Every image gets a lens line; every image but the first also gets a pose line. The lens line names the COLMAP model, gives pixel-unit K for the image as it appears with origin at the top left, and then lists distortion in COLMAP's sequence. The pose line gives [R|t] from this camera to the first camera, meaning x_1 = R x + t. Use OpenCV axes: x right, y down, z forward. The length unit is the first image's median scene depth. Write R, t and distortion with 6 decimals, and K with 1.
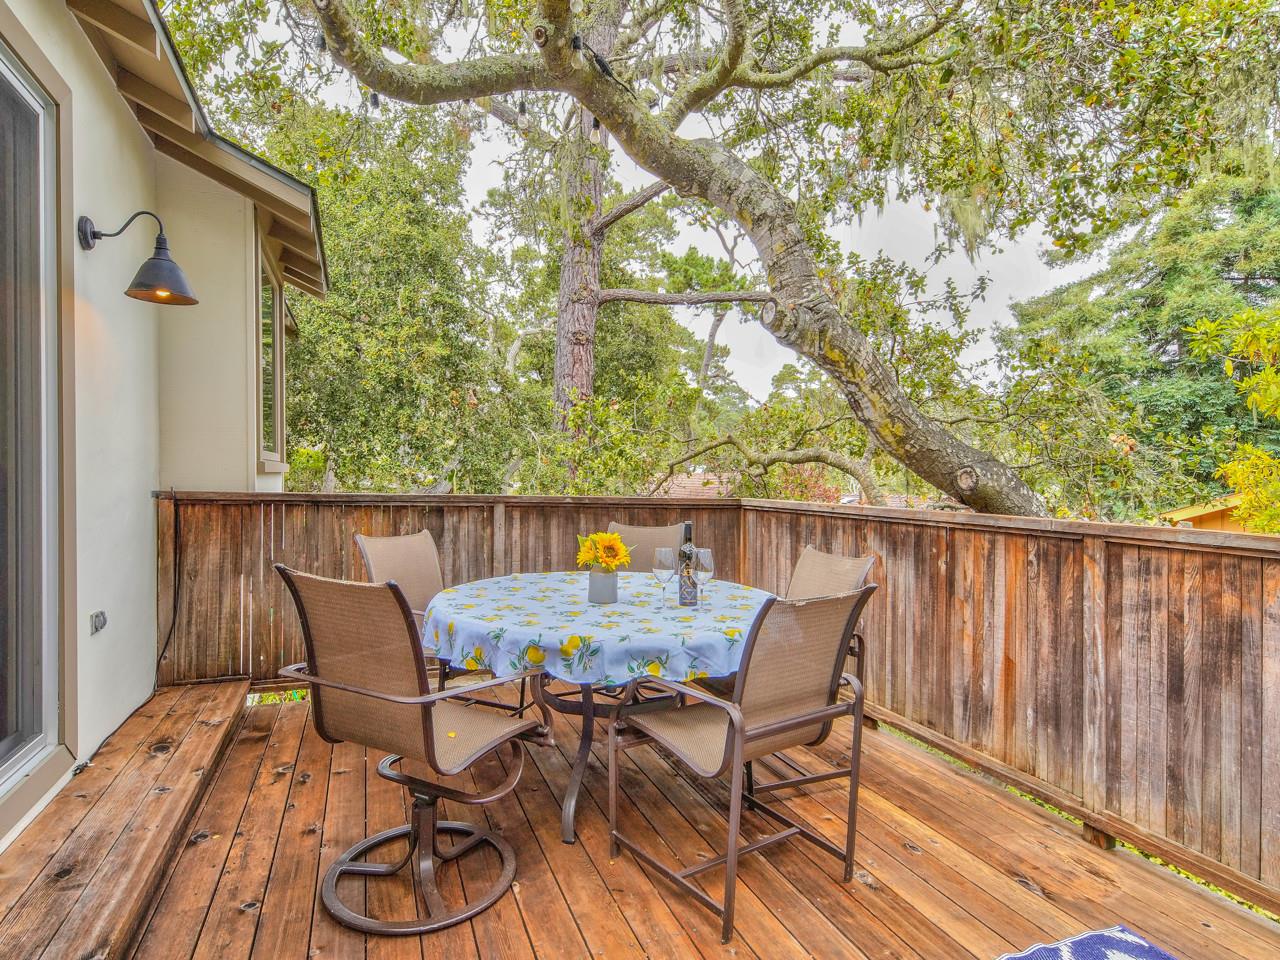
lens RADIAL K [[666.3, 0, 637.4], [0, 666.3, 473.4], [0, 0, 1]] dist [0.015466, -0.000838]
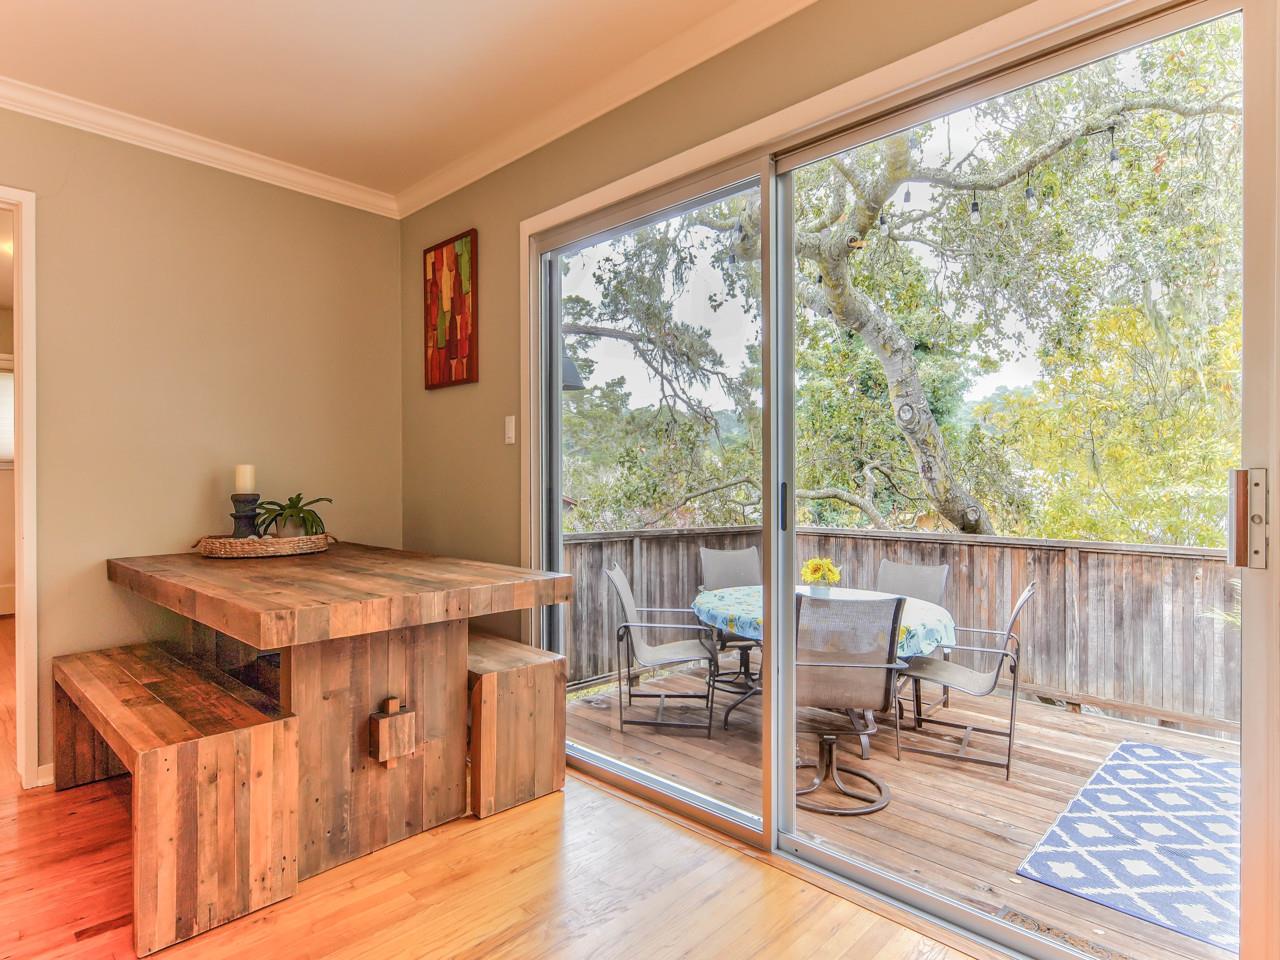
lens RADIAL K [[676.2, 0, 635.4], [0, 676.2, 482.9], [0, 0, 1]] dist [0.017444, 0.000036]
pose [[0.906021, -0.005398, 0.423199, -1.216406], [0.003534, 0.999980, 0.005190, -0.100628], [-0.423219, -0.003207, 0.906022, -0.199873]]
